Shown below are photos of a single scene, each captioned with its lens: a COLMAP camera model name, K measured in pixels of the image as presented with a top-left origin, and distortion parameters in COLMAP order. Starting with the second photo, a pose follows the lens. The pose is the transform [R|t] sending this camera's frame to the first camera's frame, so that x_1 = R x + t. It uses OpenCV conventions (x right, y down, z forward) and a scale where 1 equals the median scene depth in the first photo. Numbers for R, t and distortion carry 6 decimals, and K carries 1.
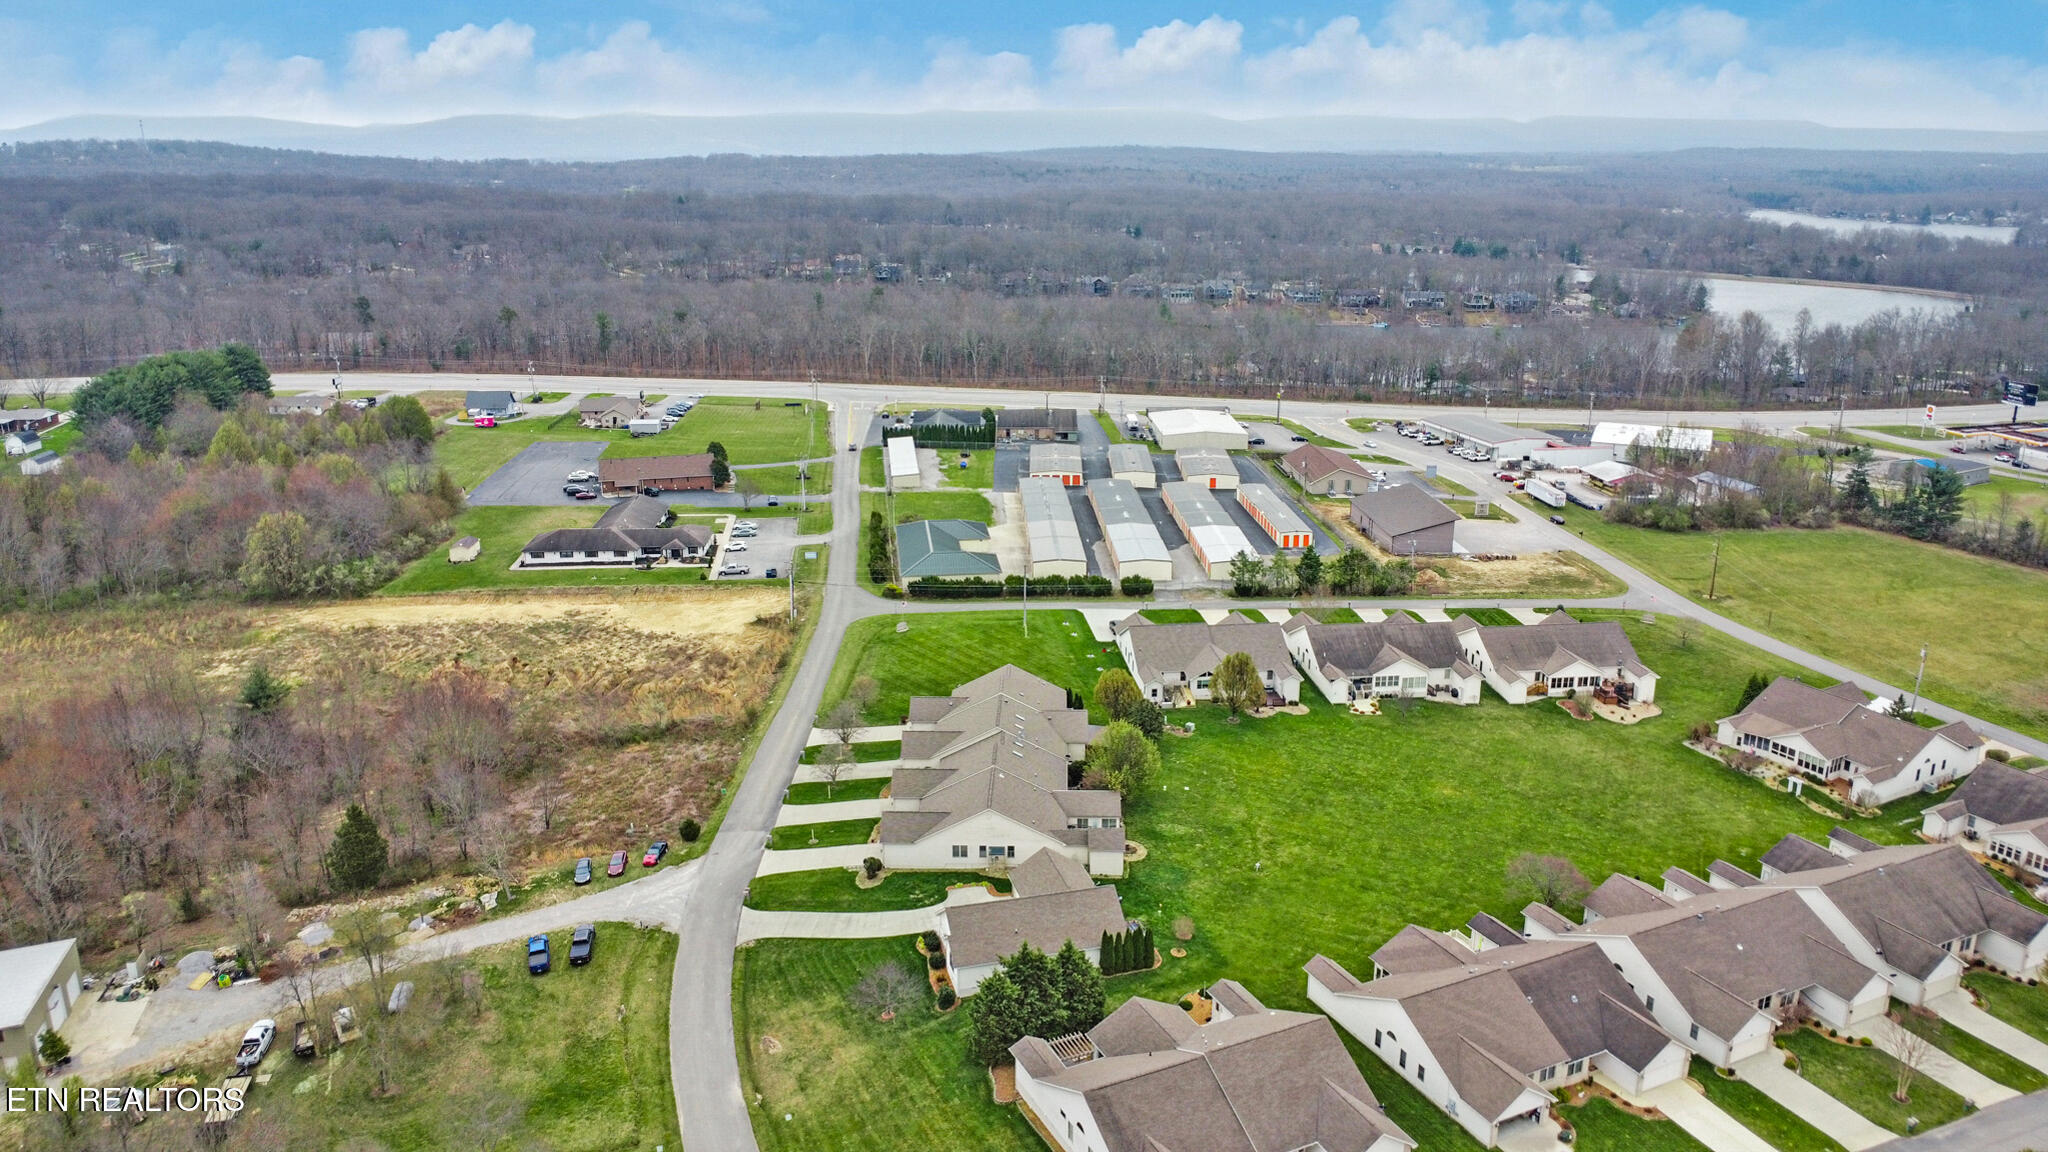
lens RADIAL K [[1479.5, 0, 1018.6], [0, 1479.5, 579.2], [0, 0, 1]] dist [-0.023569, -0.007214]
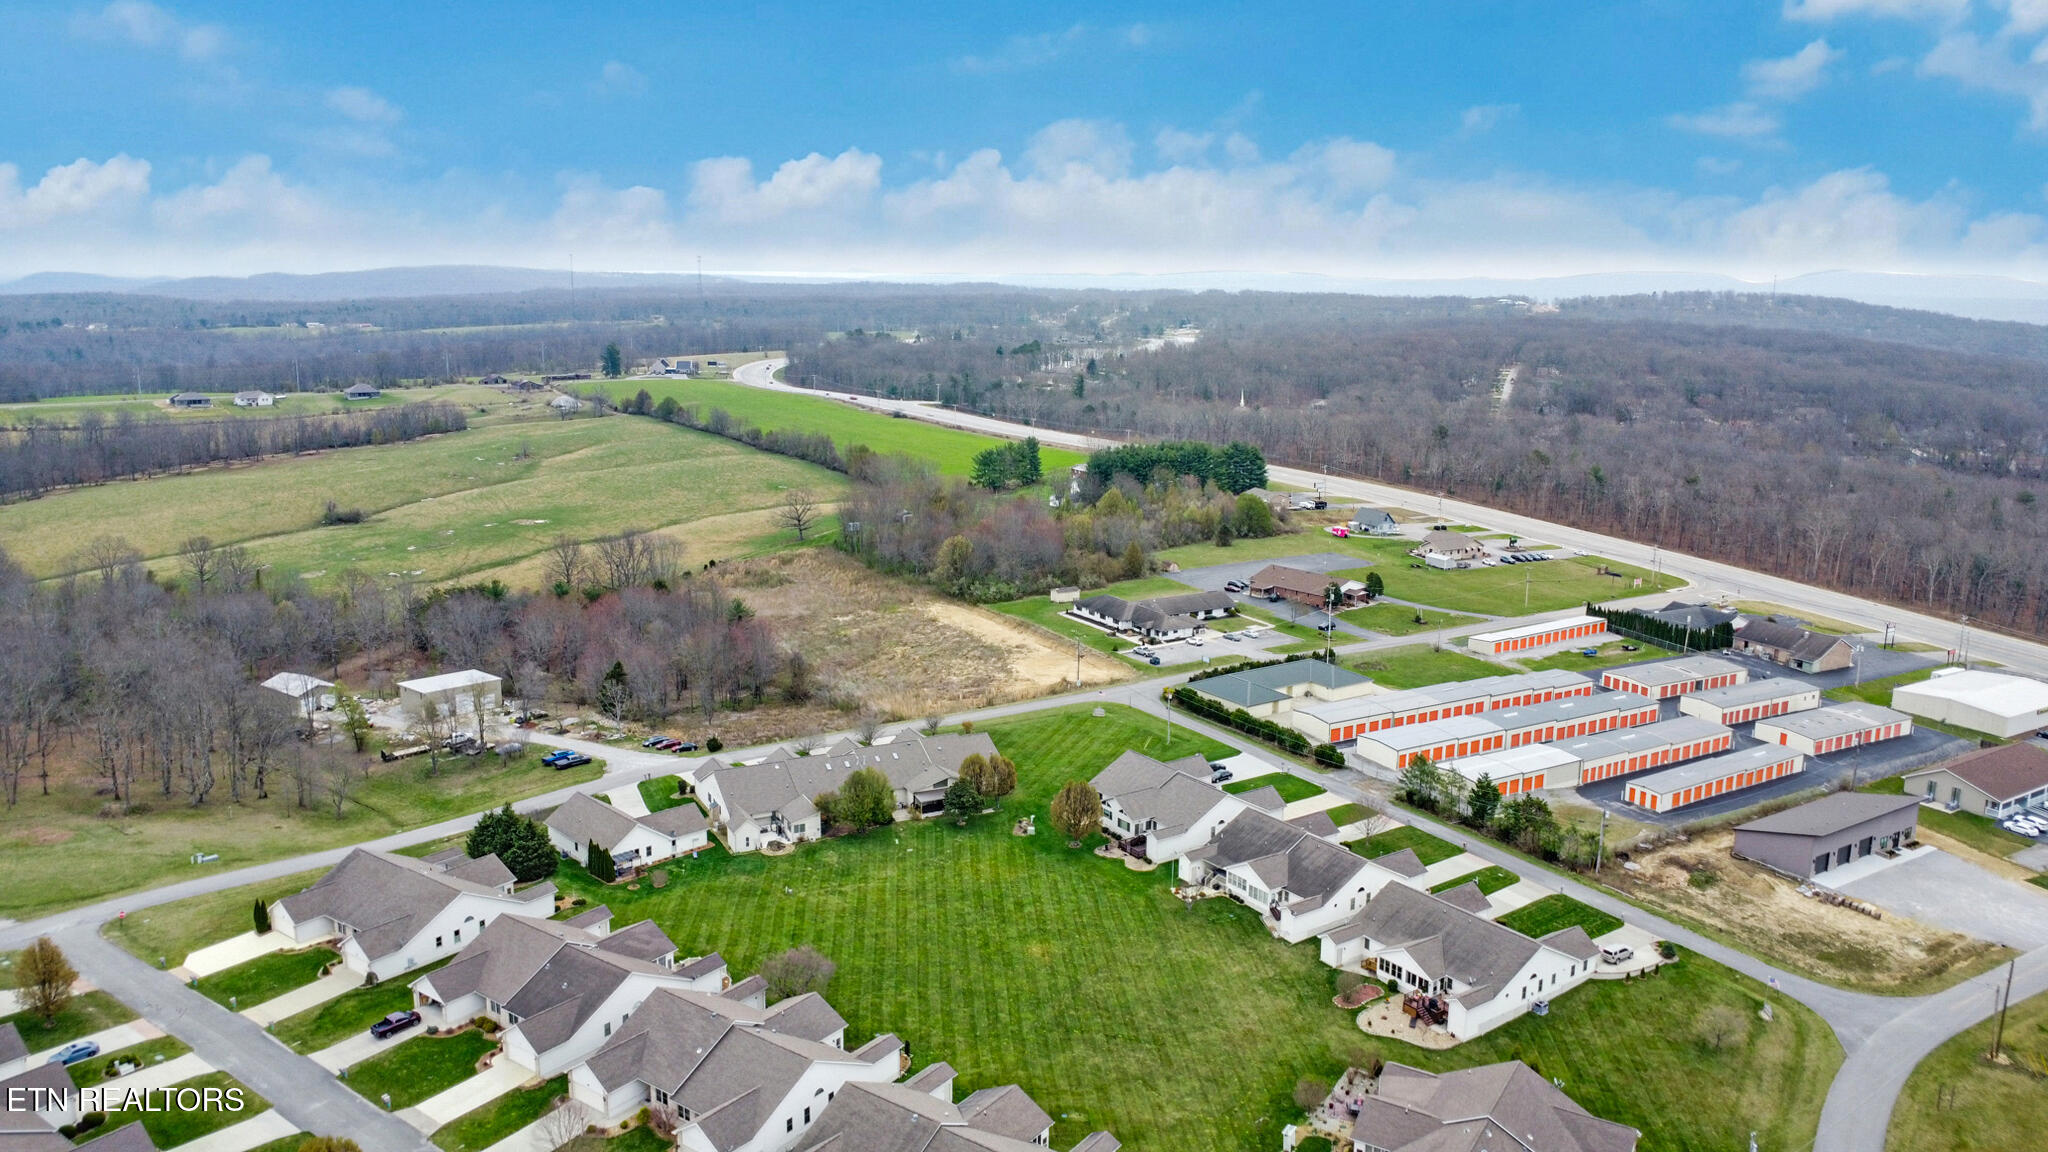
lens RADIAL K [[1417.3, 0, 1027.7], [0, 1417.3, 807.1], [0, 0, 1]] dist [-0.007409, -0.005747]
pose [[0.475338, 0.319527, -0.819729, 0.977093], [-0.274439, 0.939080, 0.206910, -0.131590], [0.835905, 0.126614, 0.534071, 0.451899]]
